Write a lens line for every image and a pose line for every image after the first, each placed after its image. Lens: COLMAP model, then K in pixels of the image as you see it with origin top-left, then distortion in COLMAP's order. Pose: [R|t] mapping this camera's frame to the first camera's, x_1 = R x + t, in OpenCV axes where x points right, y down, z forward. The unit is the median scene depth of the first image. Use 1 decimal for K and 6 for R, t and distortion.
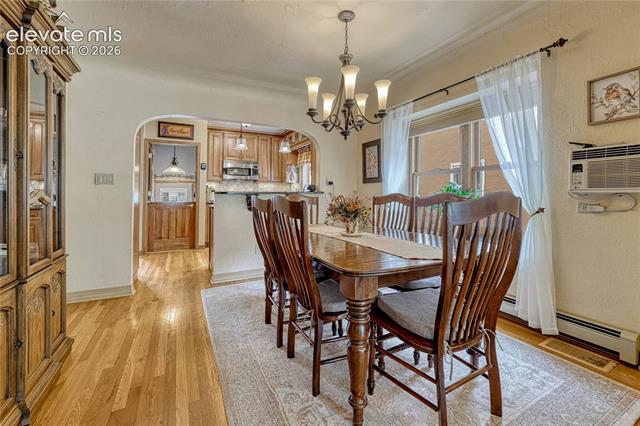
lens RADIAL K [[271.2, 0, 318.4], [0, 271.2, 187.1], [0, 0, 1]] dist [-0.011685, 0.000515]
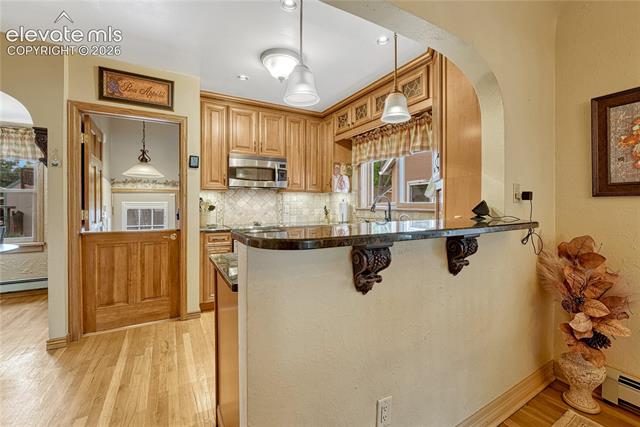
lens RADIAL K [[268.9, 0, 316.9], [0, 268.9, 208.1], [0, 0, 1]] dist [-0.014307, 0.000449]
pose [[0.999622, -0.000073, 0.027475, -0.181896], [-0.001138, 0.999028, 0.044076, -0.009608], [-0.027452, -0.044090, 0.998650, 0.426644]]
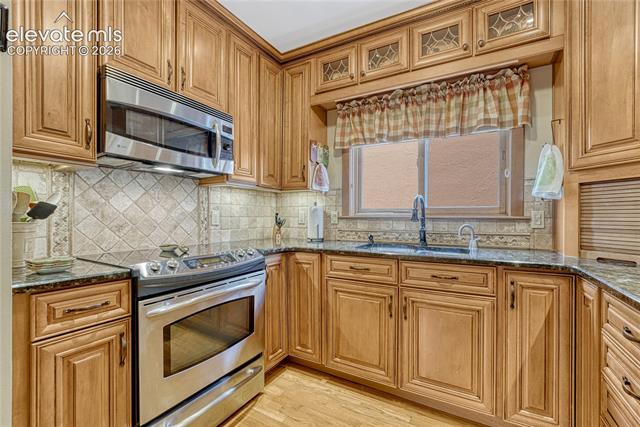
lens RADIAL K [[280.3, 0, 317.0], [0, 280.3, 218.9], [0, 0, 1]] dist [-0.010357, 0.000321]
pose [[0.839179, 0.002399, 0.543851, -0.331629], [-0.021873, 0.999330, 0.029343, 0.011083], [-0.543416, -0.036520, 0.838669, 0.726613]]
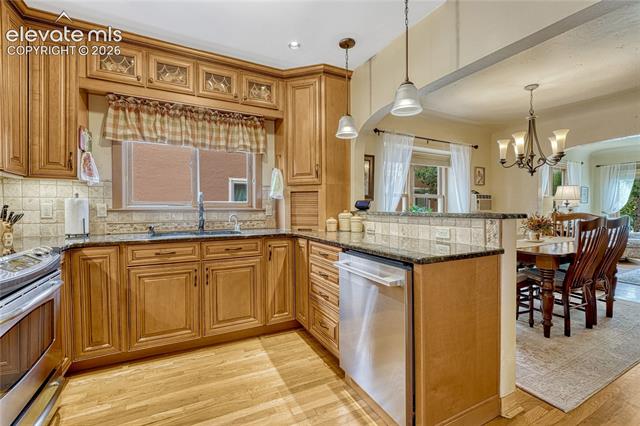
lens RADIAL K [[278.7, 0, 321.6], [0, 278.7, 208.9], [0, 0, 1]] dist [-0.004565, 0.000466]
pose [[-0.005983, -0.000150, 0.999982, -0.482943], [-0.027988, 0.999608, -0.000018, 0.009903], [-0.999590, -0.027987, -0.005984, 0.756393]]
